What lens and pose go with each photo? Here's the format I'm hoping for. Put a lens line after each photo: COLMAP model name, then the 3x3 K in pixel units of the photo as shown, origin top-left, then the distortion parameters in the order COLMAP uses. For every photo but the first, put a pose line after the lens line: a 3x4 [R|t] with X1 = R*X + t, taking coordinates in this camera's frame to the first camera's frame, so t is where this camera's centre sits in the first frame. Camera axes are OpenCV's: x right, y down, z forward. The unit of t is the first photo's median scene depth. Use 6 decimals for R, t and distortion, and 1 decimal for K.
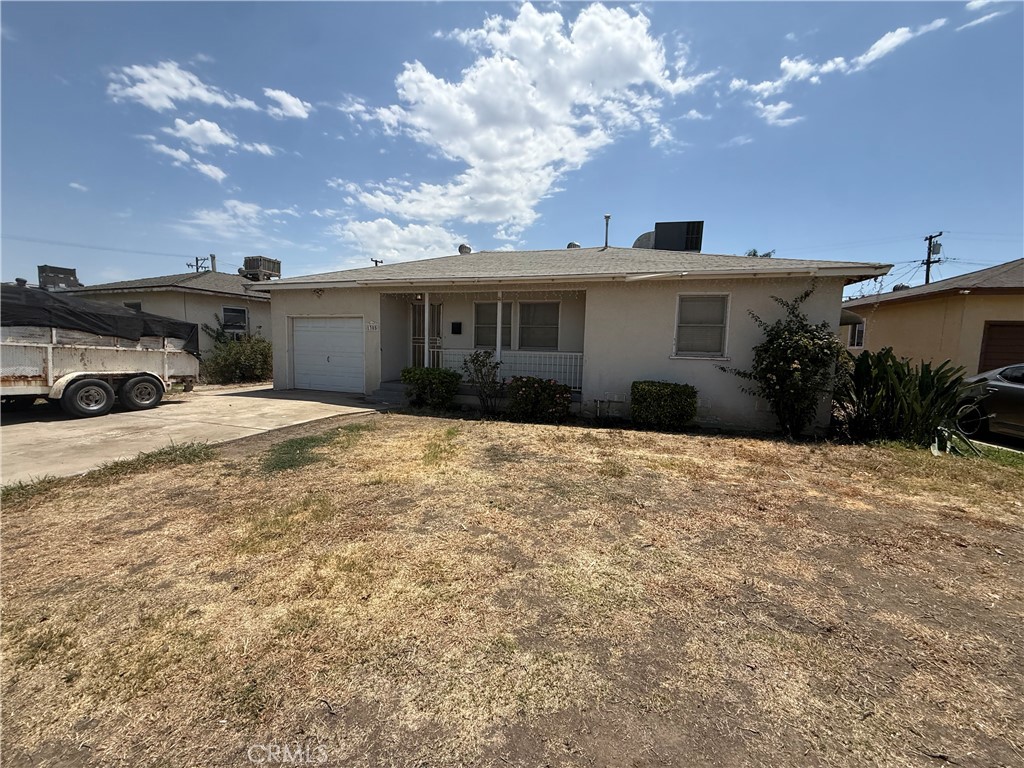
lens RADIAL K [[410.7, 0, 512.9], [0, 410.7, 387.6], [0, 0, 1]] dist [-0.000996, 0.000481]
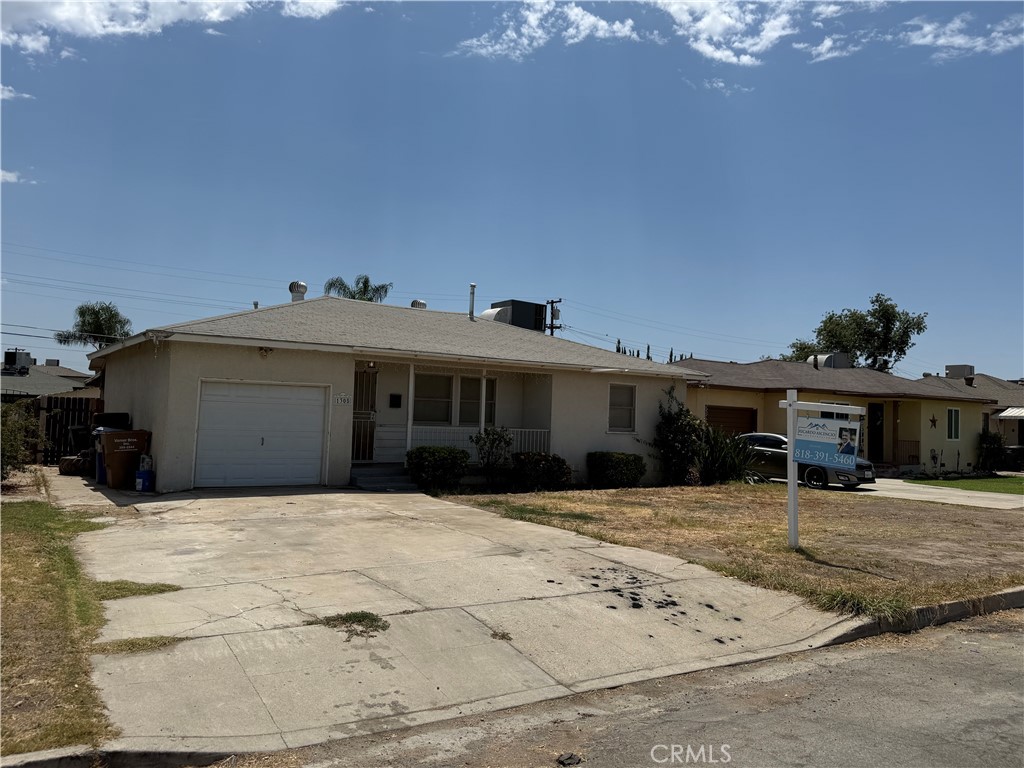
lens RADIAL K [[803.6, 0, 510.3], [0, 803.6, 384.1], [0, 0, 1]] dist [0.008850, -0.000045]
pose [[0.625769, 0.028816, 0.779476, -1.372760], [0.063204, 0.994158, -0.087494, -0.018692], [-0.777443, 0.104017, 0.620292, -0.248464]]
